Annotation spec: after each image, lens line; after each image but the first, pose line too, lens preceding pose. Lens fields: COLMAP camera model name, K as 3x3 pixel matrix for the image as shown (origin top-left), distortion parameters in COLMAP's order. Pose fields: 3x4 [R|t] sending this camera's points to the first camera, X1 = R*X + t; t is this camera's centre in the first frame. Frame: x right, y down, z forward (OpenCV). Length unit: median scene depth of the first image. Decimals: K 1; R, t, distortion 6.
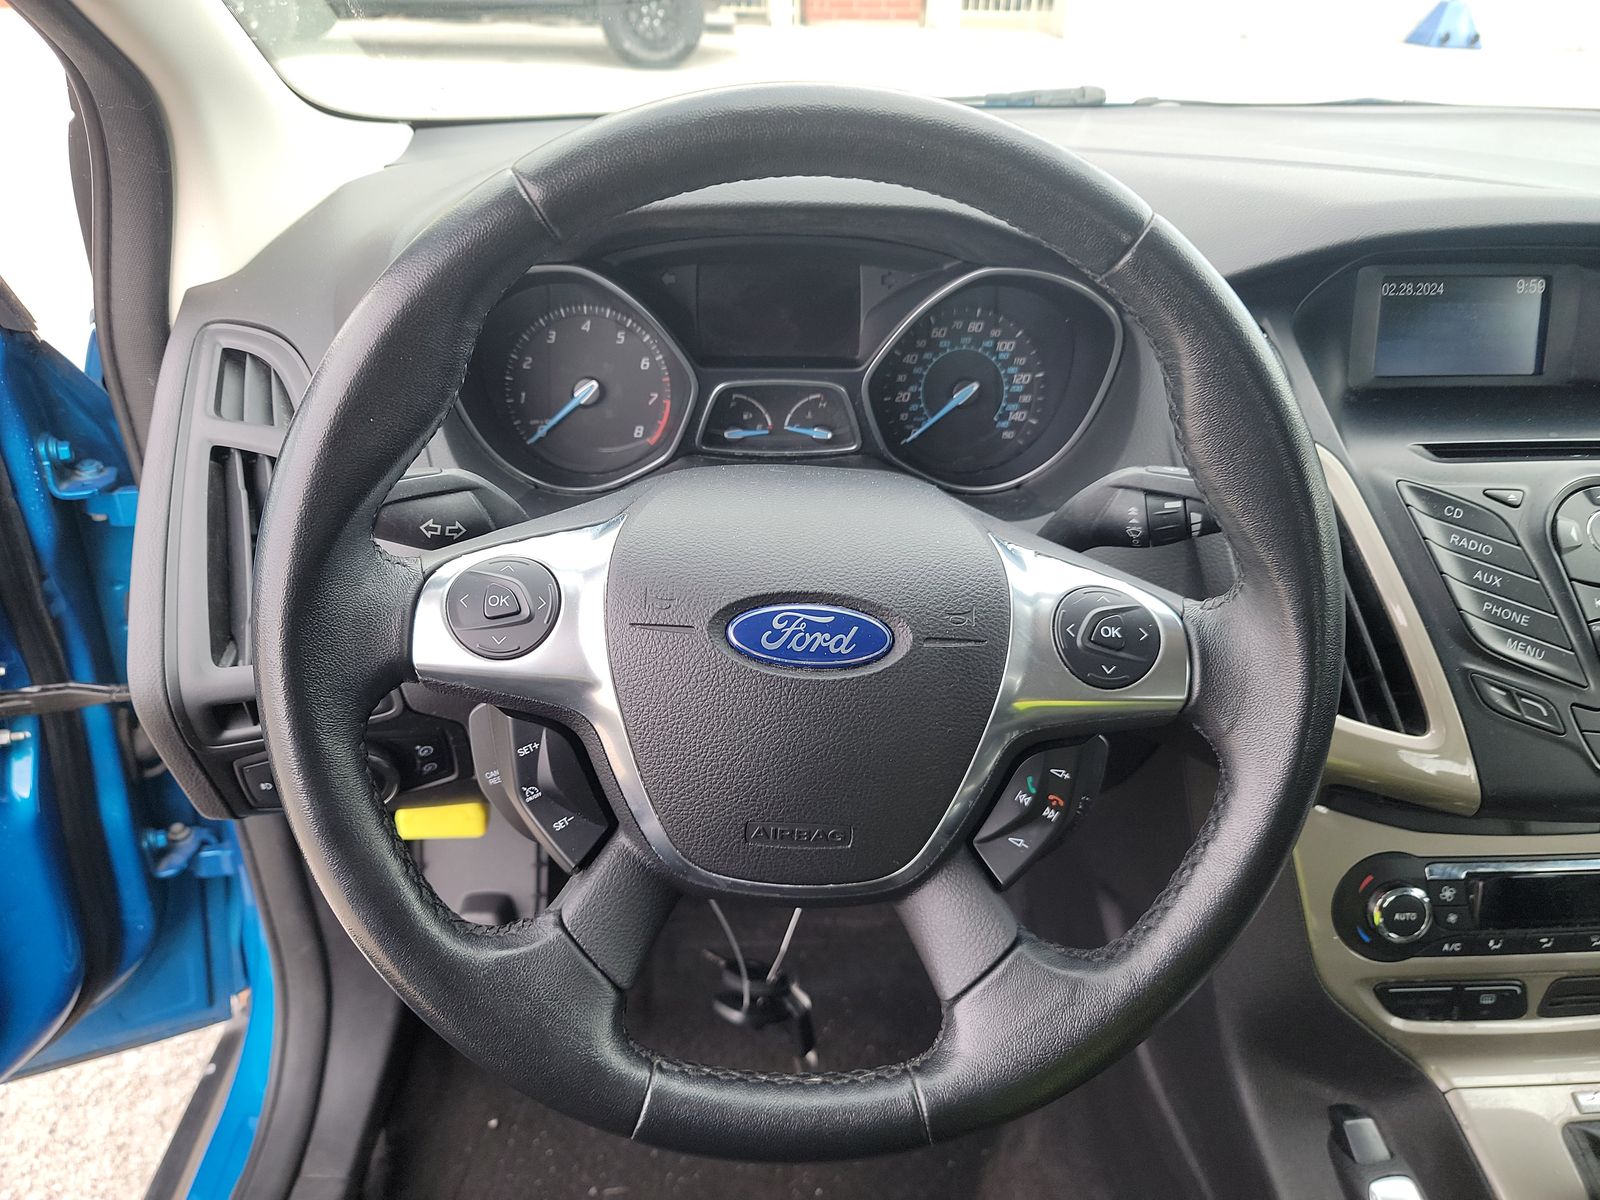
lens RADIAL K [[1130.5, 0, 800.0], [0, 1130.5, 600.0], [0, 0, 1]] dist [0.026778, -0.005217]
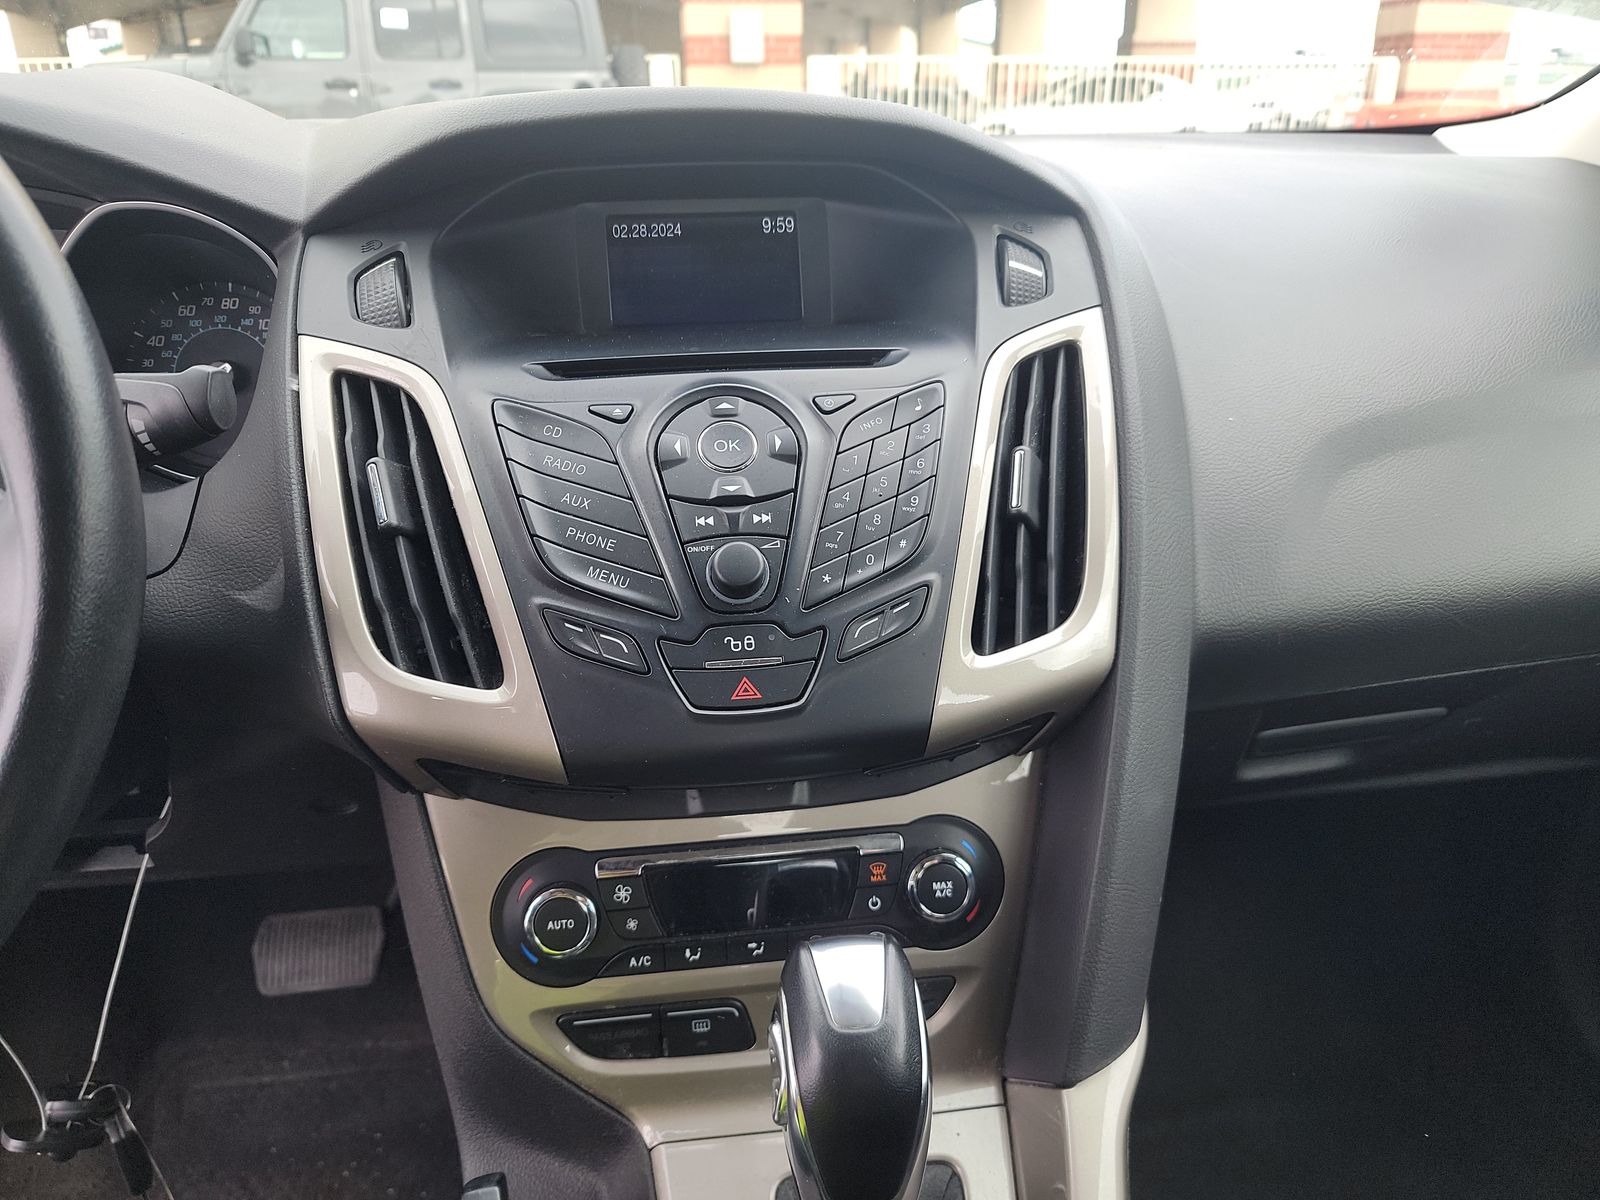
lens RADIAL K [[1143.4, 0, 850.3], [0, 1143.4, 602.1], [0, 0, 1]] dist [0.005724, 0.001625]
pose [[0.997245, -0.051183, 0.053693, 0.595179], [0.057986, 0.989294, -0.133925, 0.143392], [-0.046263, 0.136669, 0.989536, 0.120938]]
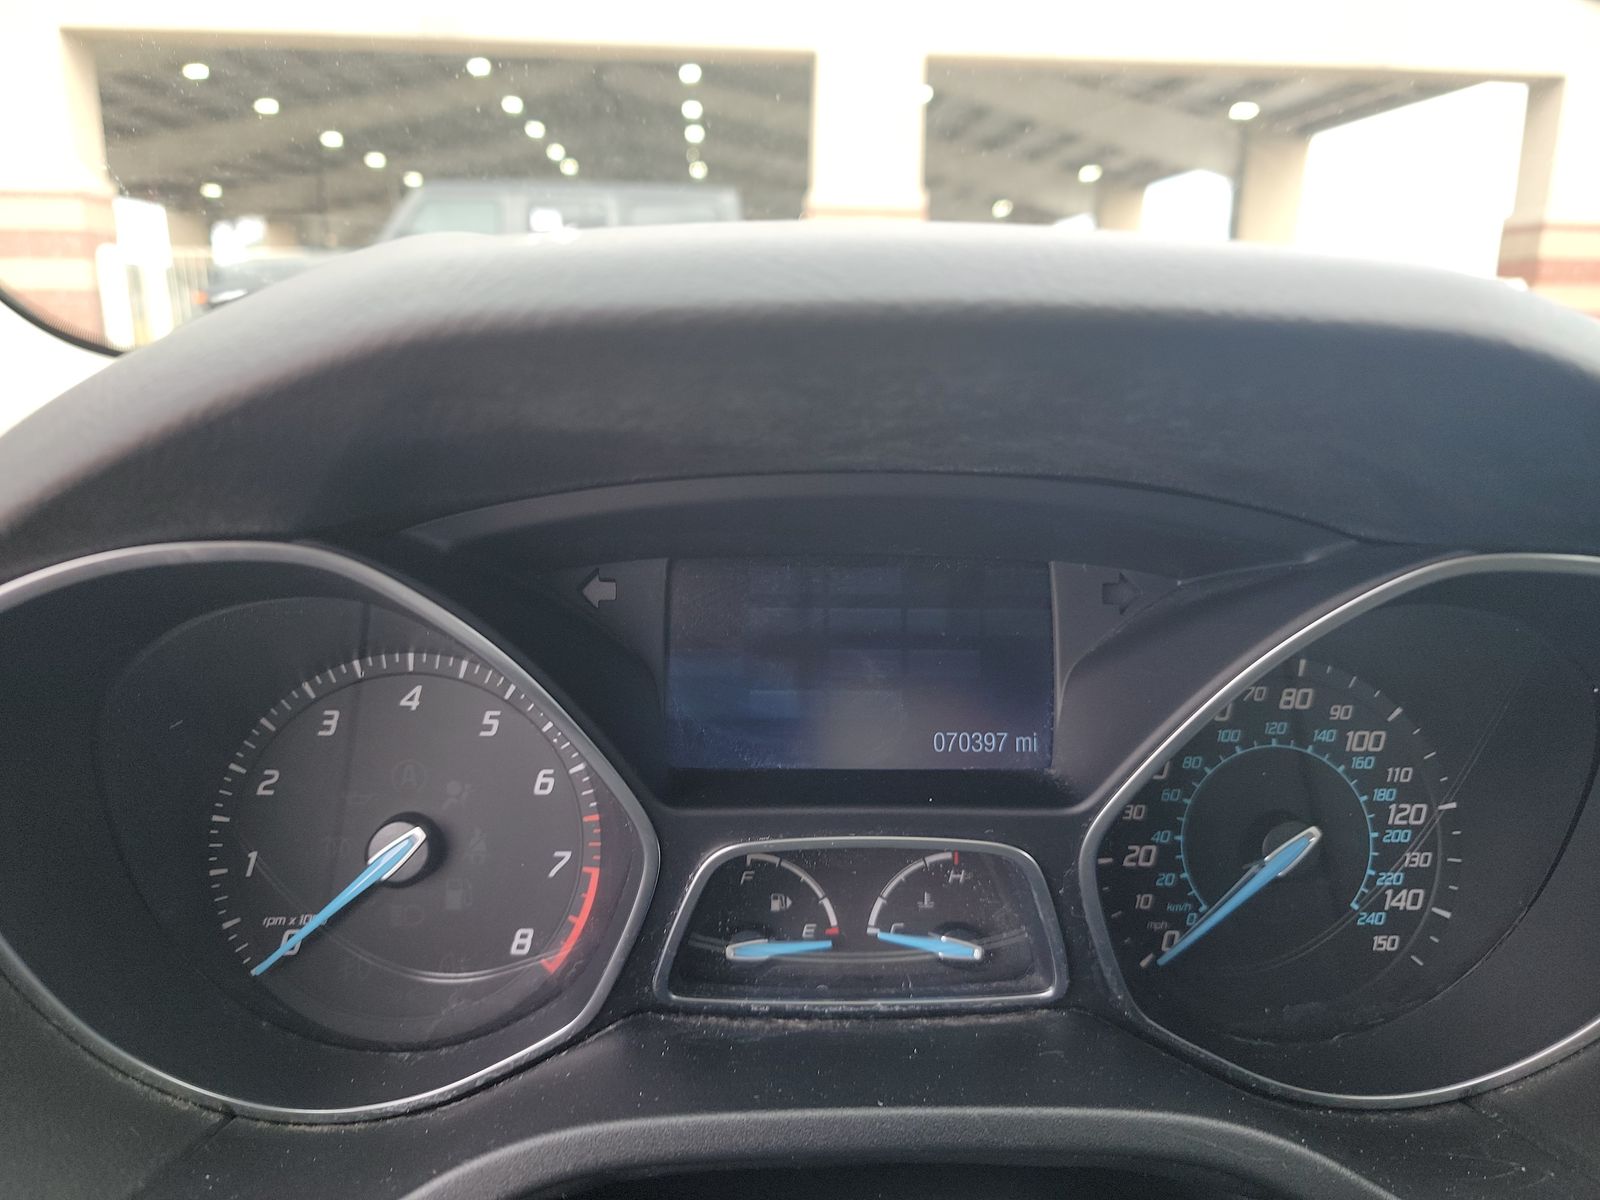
lens RADIAL K [[1130.5, 0, 800.0], [0, 1130.5, 600.0], [0, 0, 1]] dist [0.026778, -0.005217]
pose [[0.999995, 0.000390, 0.003090, -0.041732], [0.000526, 0.956797, -0.290755, -0.152419], [-0.003070, 0.290756, 0.956792, 0.577306]]
